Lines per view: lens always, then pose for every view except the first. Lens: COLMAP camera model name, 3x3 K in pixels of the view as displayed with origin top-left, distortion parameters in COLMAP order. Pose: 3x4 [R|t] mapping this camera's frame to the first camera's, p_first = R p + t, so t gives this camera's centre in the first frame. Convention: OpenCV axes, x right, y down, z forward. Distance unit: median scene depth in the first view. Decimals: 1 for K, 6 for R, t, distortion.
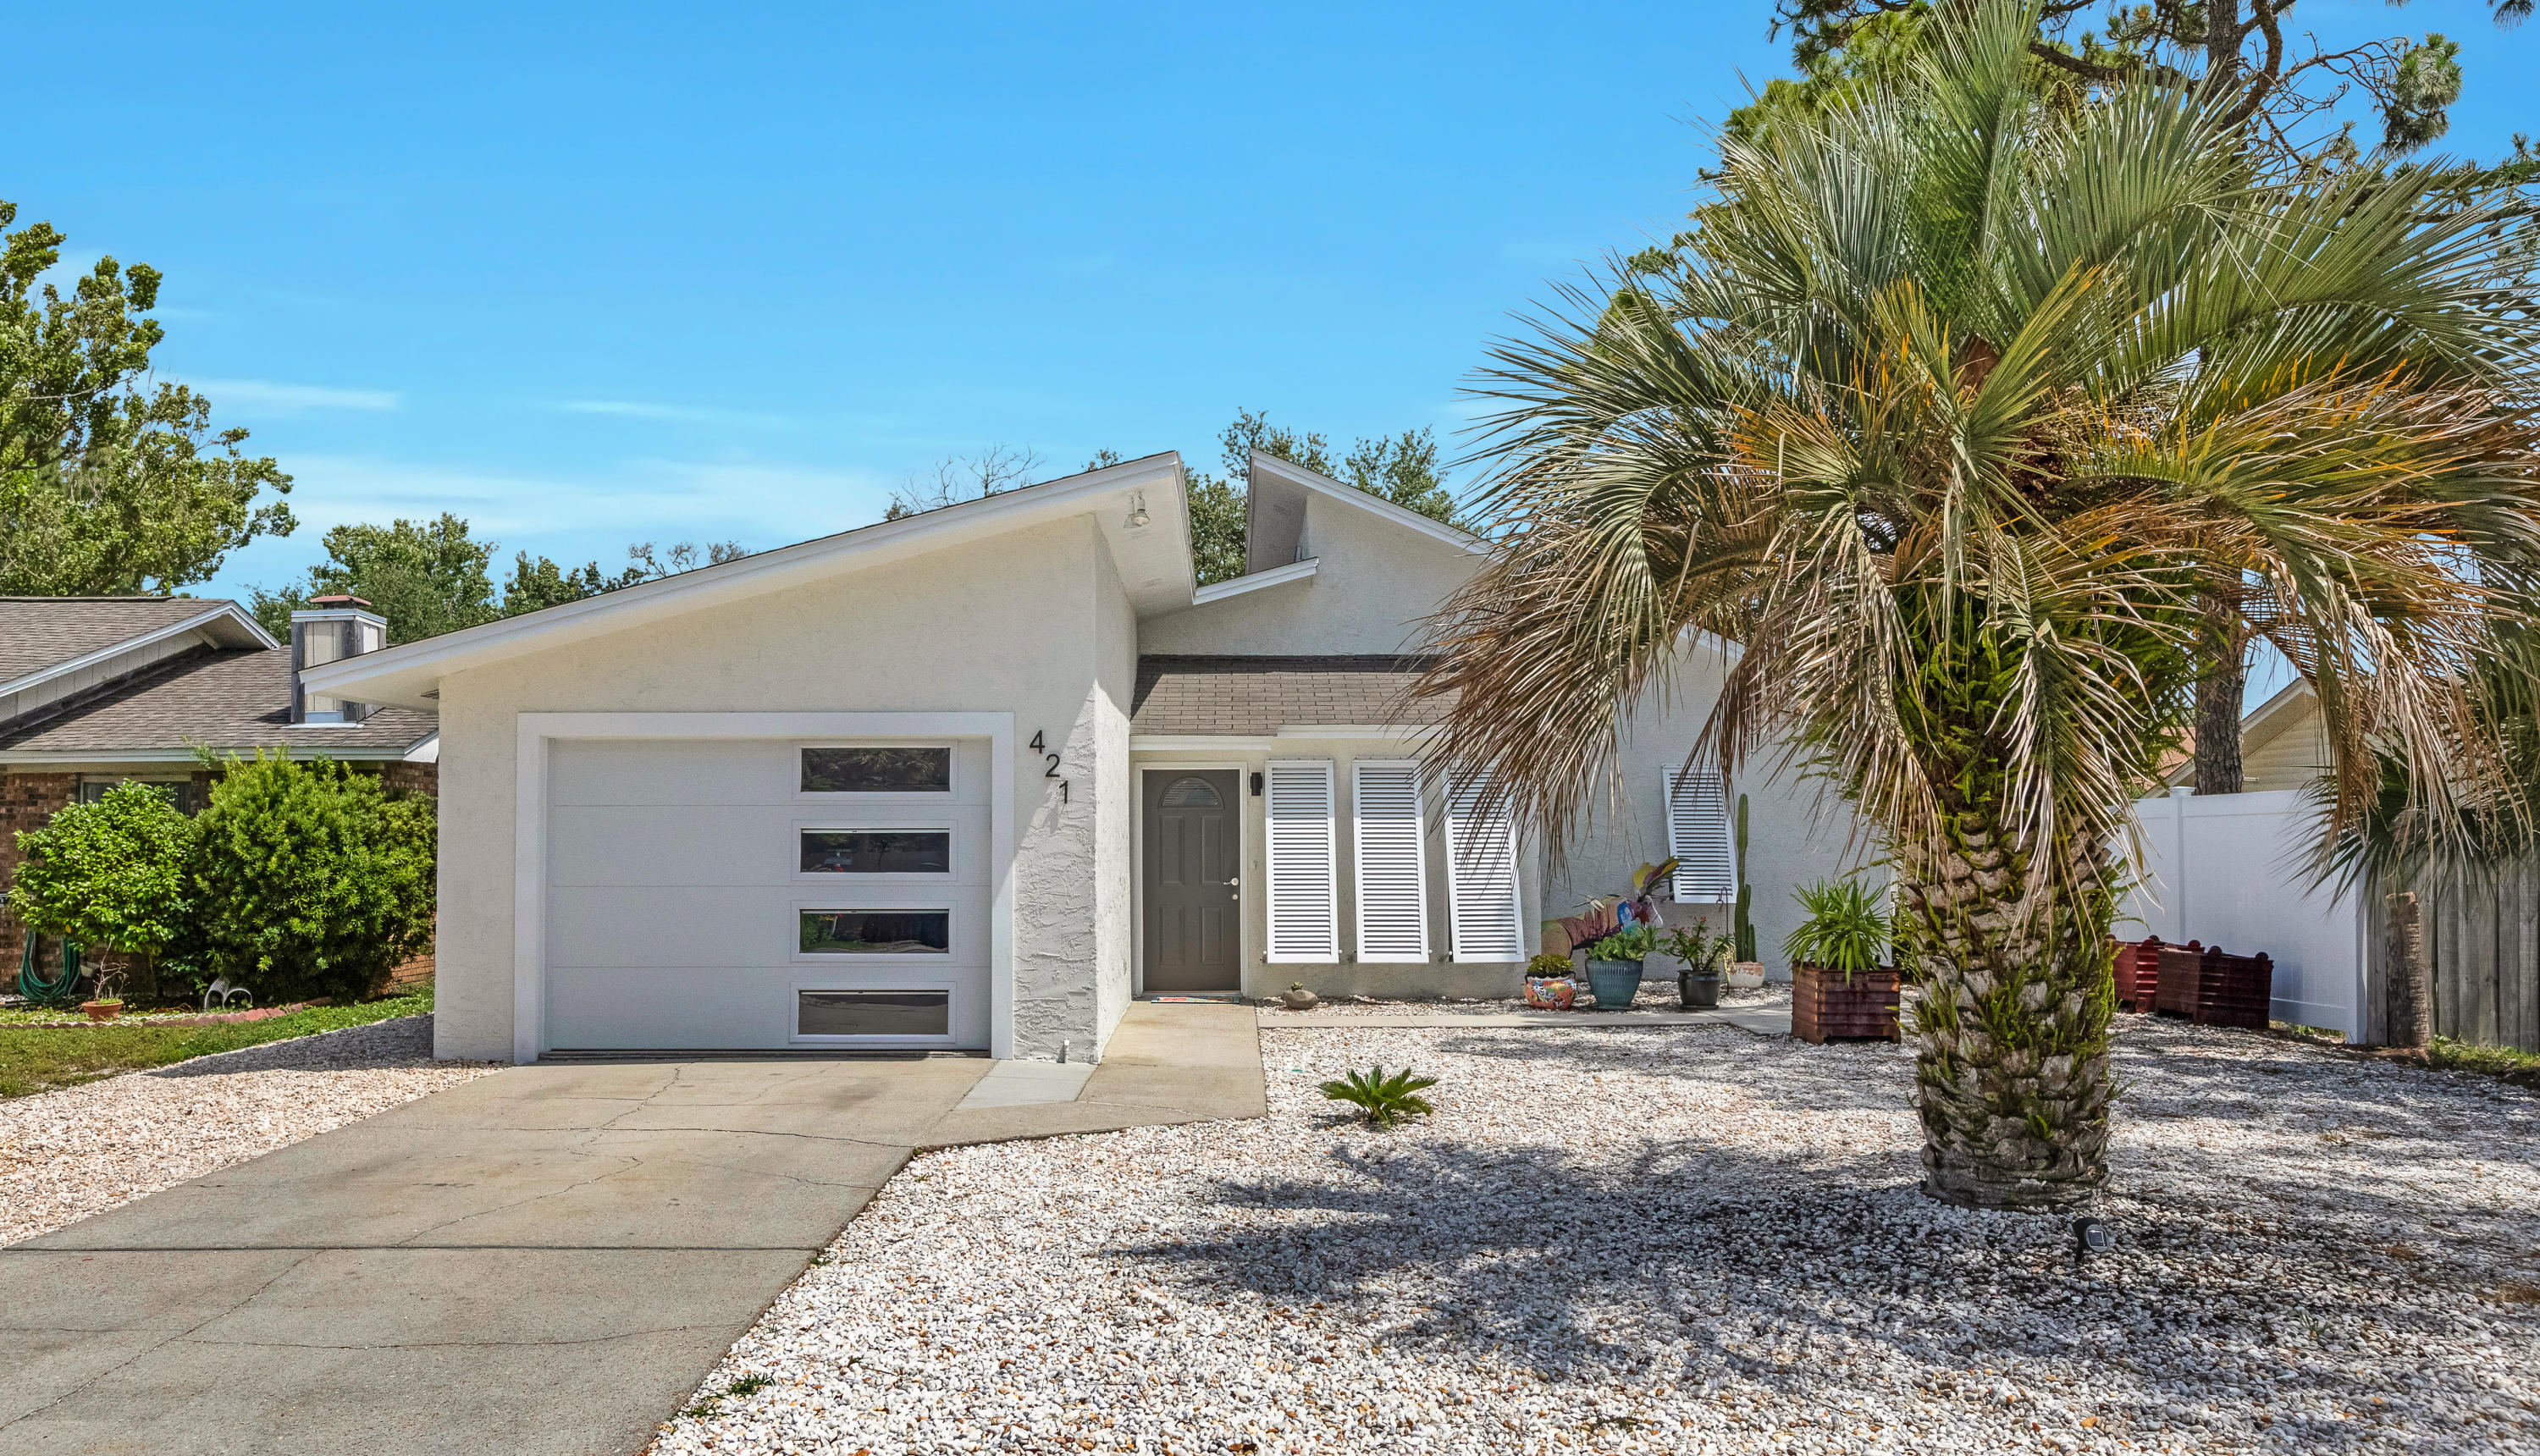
lens RADIAL K [[1751.1, 0, 1270.0], [0, 1751.1, 728.0], [0, 0, 1]] dist [0.002041, 0.000389]
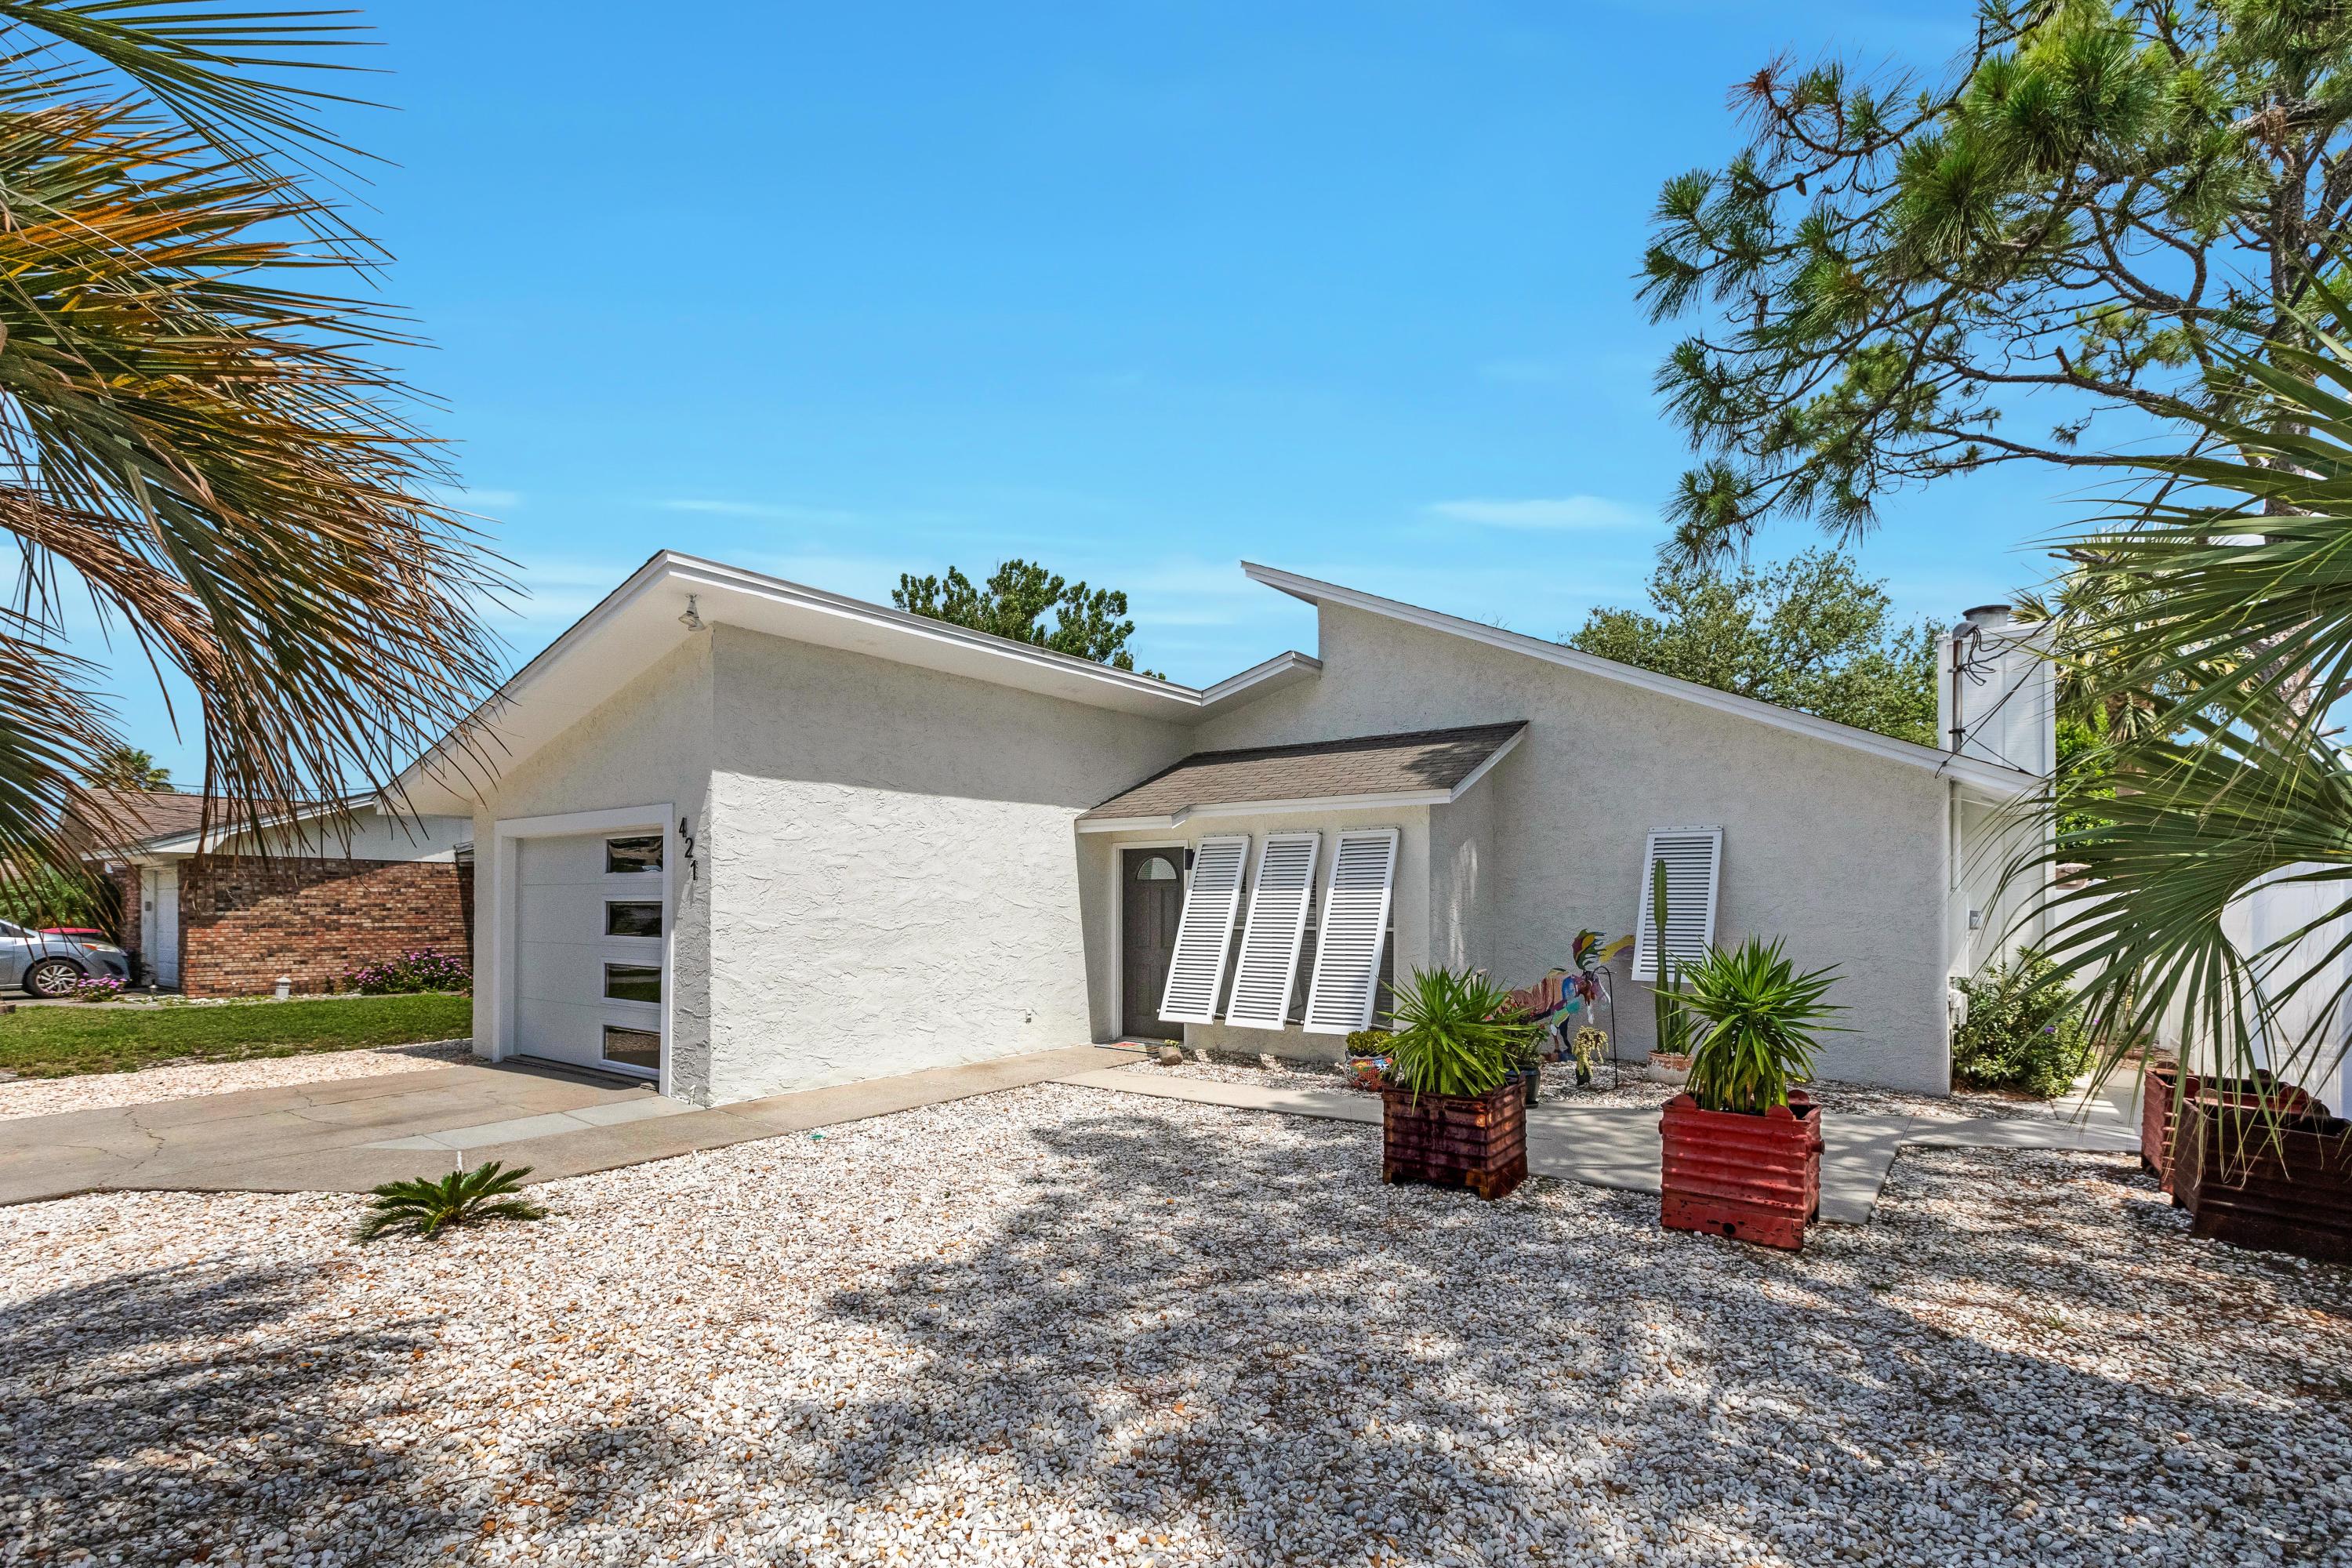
lens RADIAL K [[1097.6, 0, 1176.0], [0, 1097.6, 845.2], [0, 0, 1]] dist [-0.000197, 0.000238]
pose [[0.809044, -0.027428, -0.587108, 0.414242], [0.035777, 0.999356, 0.002615, 0.021732], [0.586658, -0.023121, 0.809504, 0.439882]]
